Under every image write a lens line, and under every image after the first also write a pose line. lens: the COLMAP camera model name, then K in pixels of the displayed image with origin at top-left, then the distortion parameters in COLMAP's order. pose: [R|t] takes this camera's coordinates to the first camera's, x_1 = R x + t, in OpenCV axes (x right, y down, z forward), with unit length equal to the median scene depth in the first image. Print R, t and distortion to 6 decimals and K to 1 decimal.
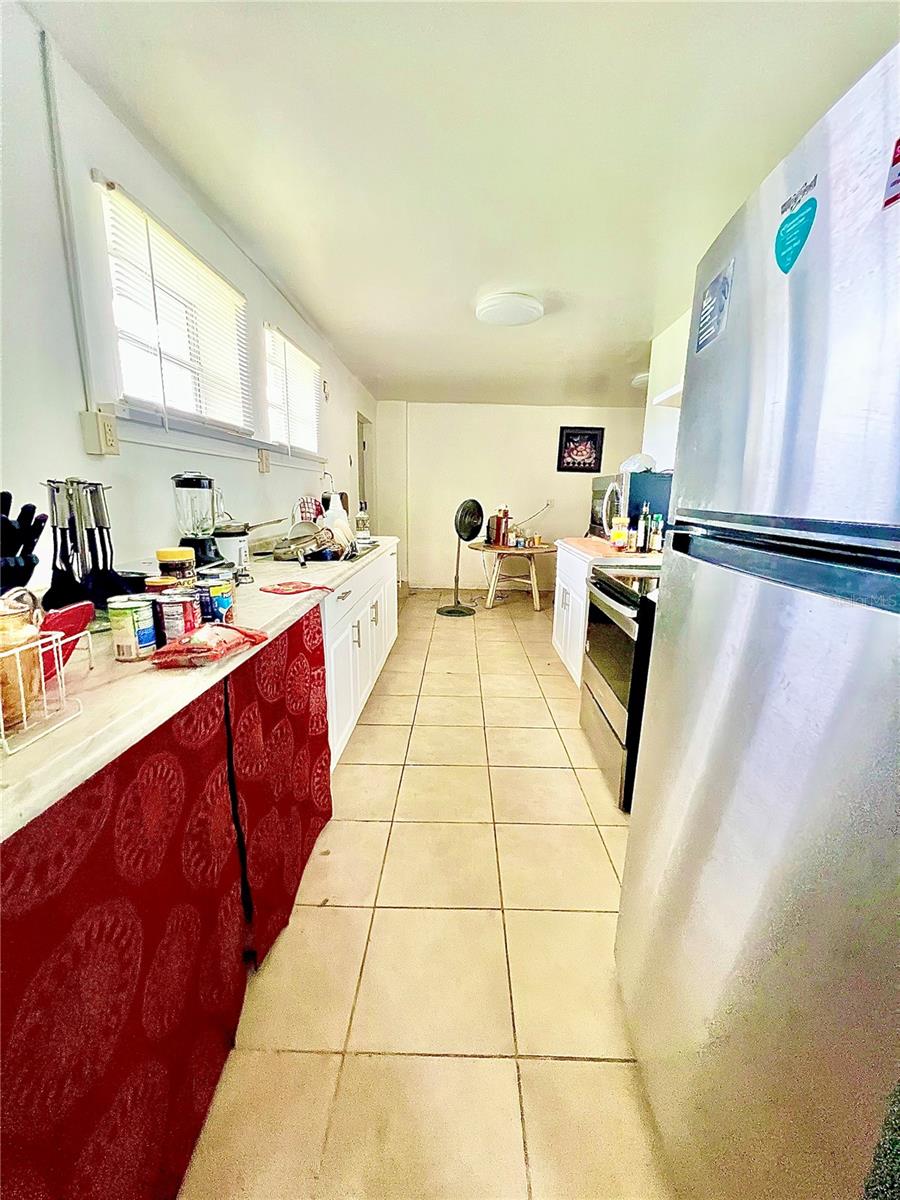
lens RADIAL K [[483.7, 0, 453.8], [0, 483.7, 593.7], [0, 0, 1]] dist [-0.003490, 0.000412]
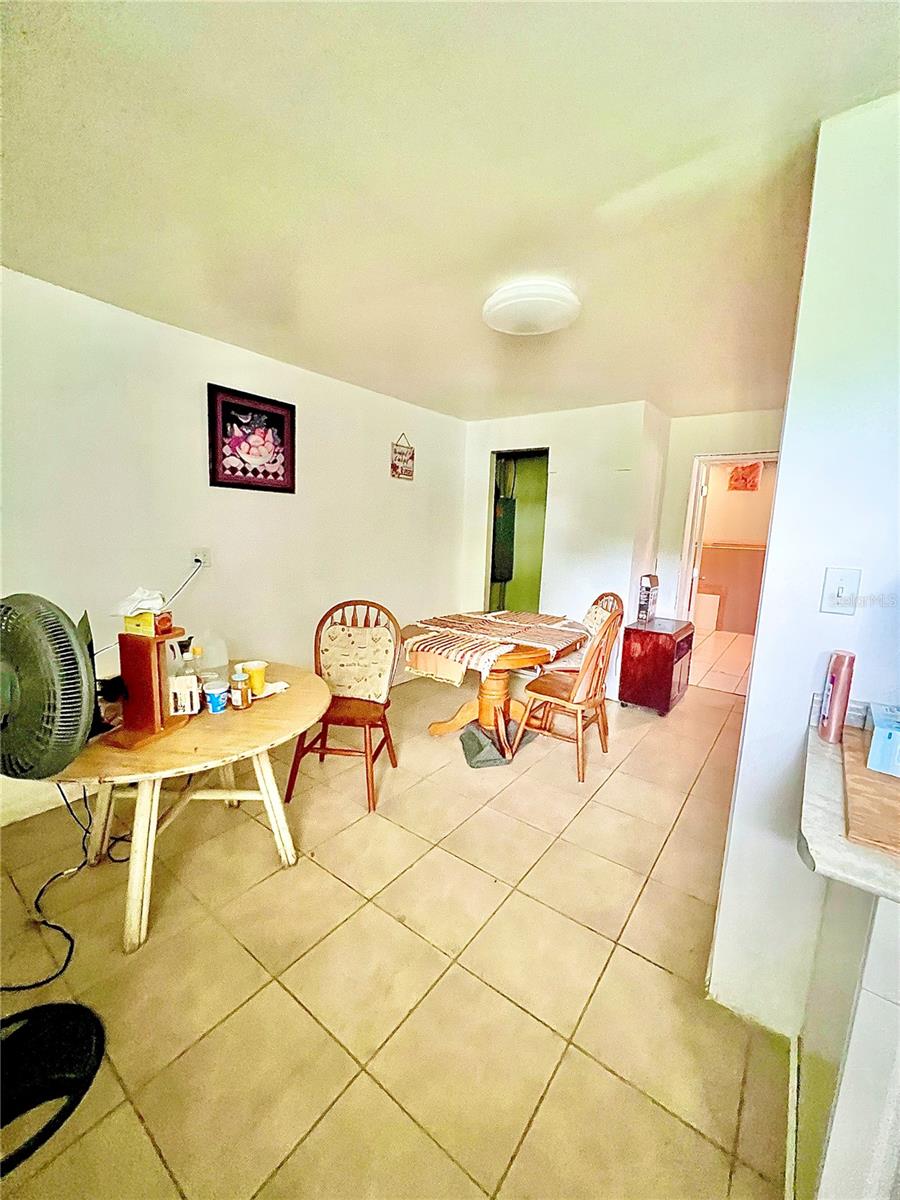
lens RADIAL K [[483.7, 0, 446.0], [0, 483.7, 598.7], [0, 0, 1]] dist [-0.003490, 0.000412]
pose [[0.593507, -0.128073, 0.794573, -0.019302], [0.145603, 0.988053, 0.050501, -0.145693], [-0.791548, 0.085719, 0.605065, 0.582847]]
